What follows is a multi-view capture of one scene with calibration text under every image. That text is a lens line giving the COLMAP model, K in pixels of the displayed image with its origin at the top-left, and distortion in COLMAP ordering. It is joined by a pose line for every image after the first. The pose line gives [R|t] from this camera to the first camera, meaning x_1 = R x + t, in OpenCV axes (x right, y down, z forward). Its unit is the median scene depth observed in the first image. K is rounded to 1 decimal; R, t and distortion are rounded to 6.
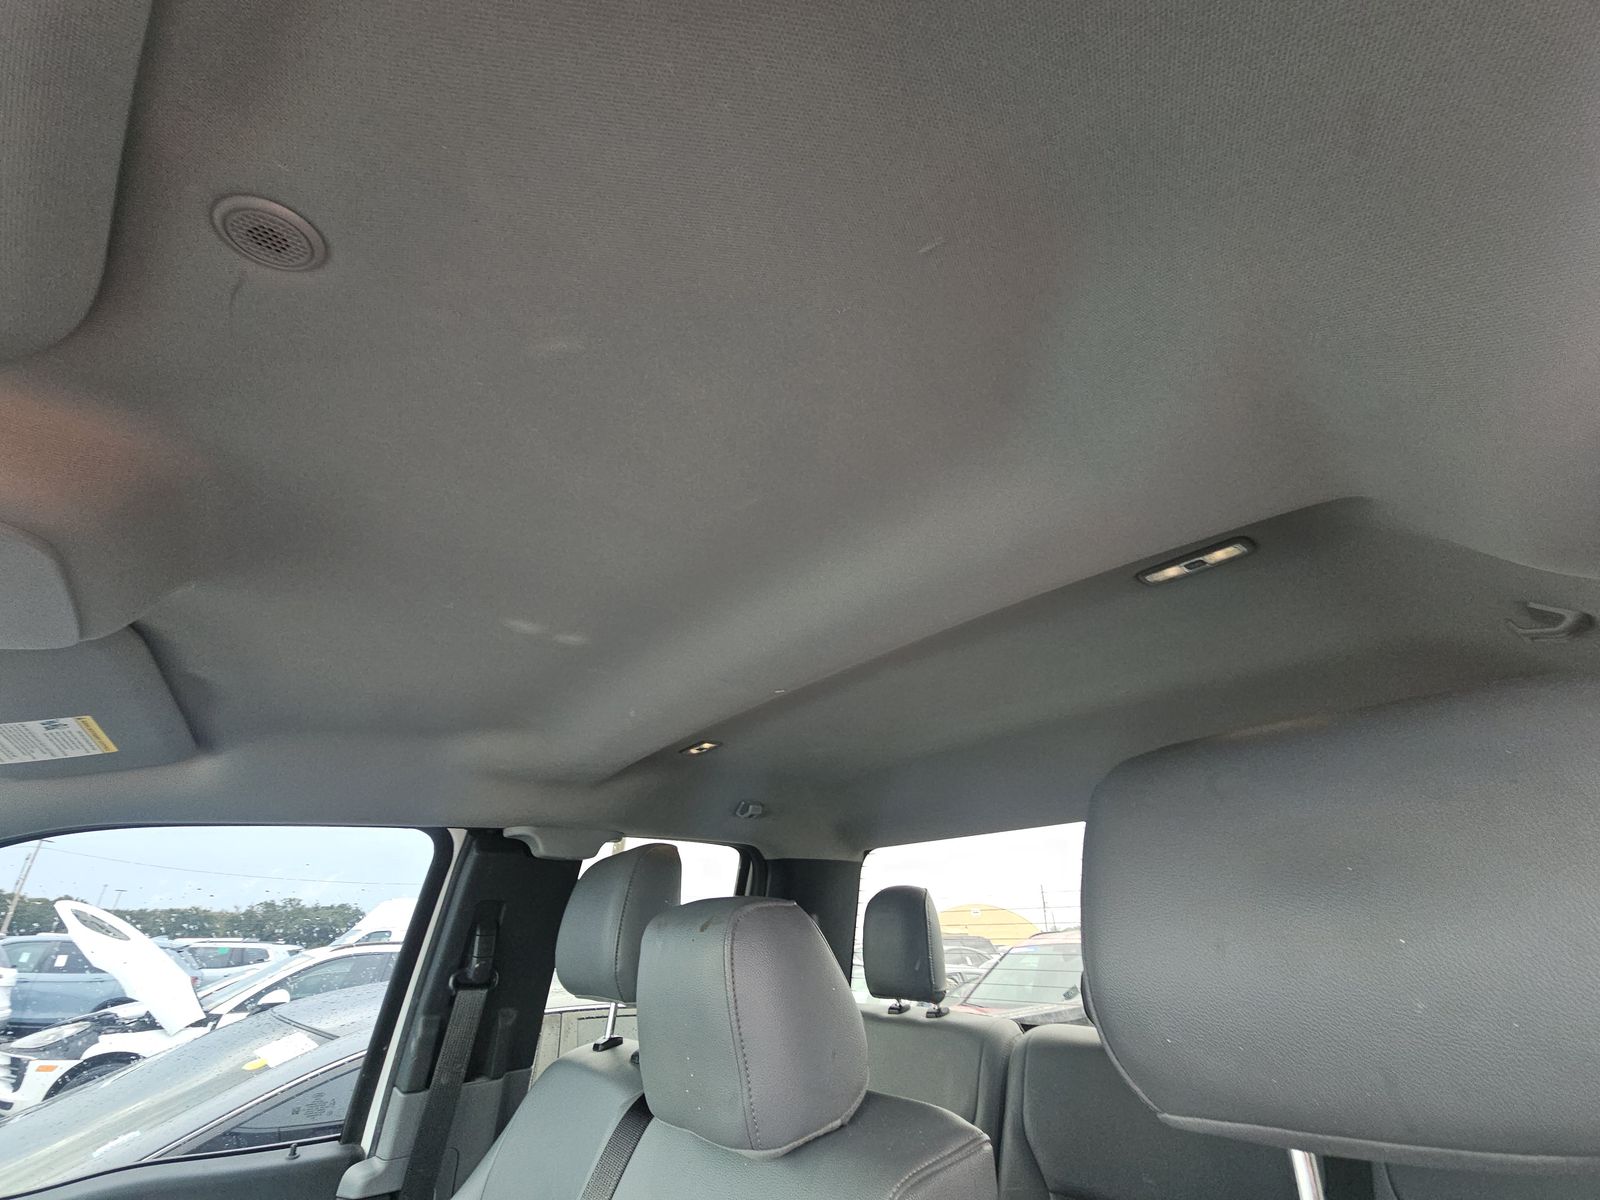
lens RADIAL K [[651.4, 0, 800.3], [0, 651.4, 611.0], [0, 0, 1]] dist [-0.002969, -0.006944]
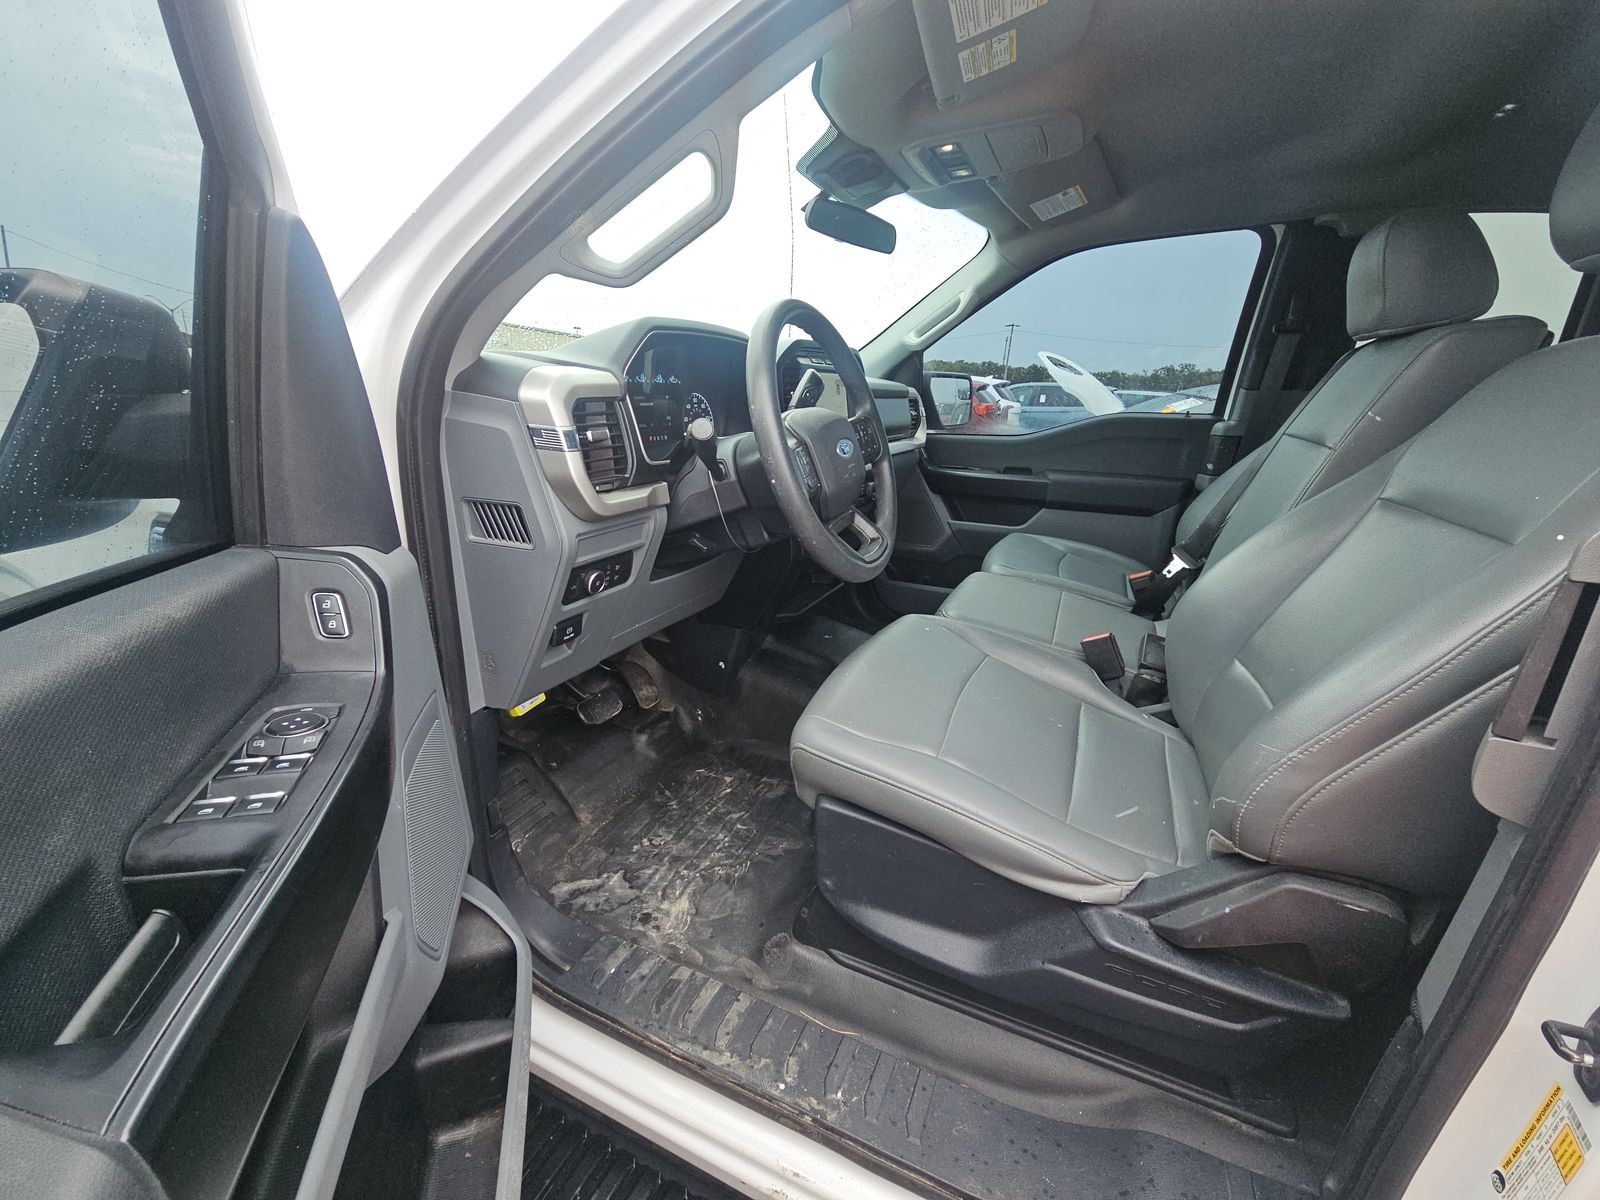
lens RADIAL K [[651.4, 0, 809.4], [0, 651.4, 591.7], [0, 0, 1]] dist [-0.002969, -0.006944]
pose [[0.431436, 0.305694, -0.848772, 0.489091], [0.361975, 0.803126, 0.473248, -0.062055], [0.826340, -0.511410, 0.235844, -0.607681]]
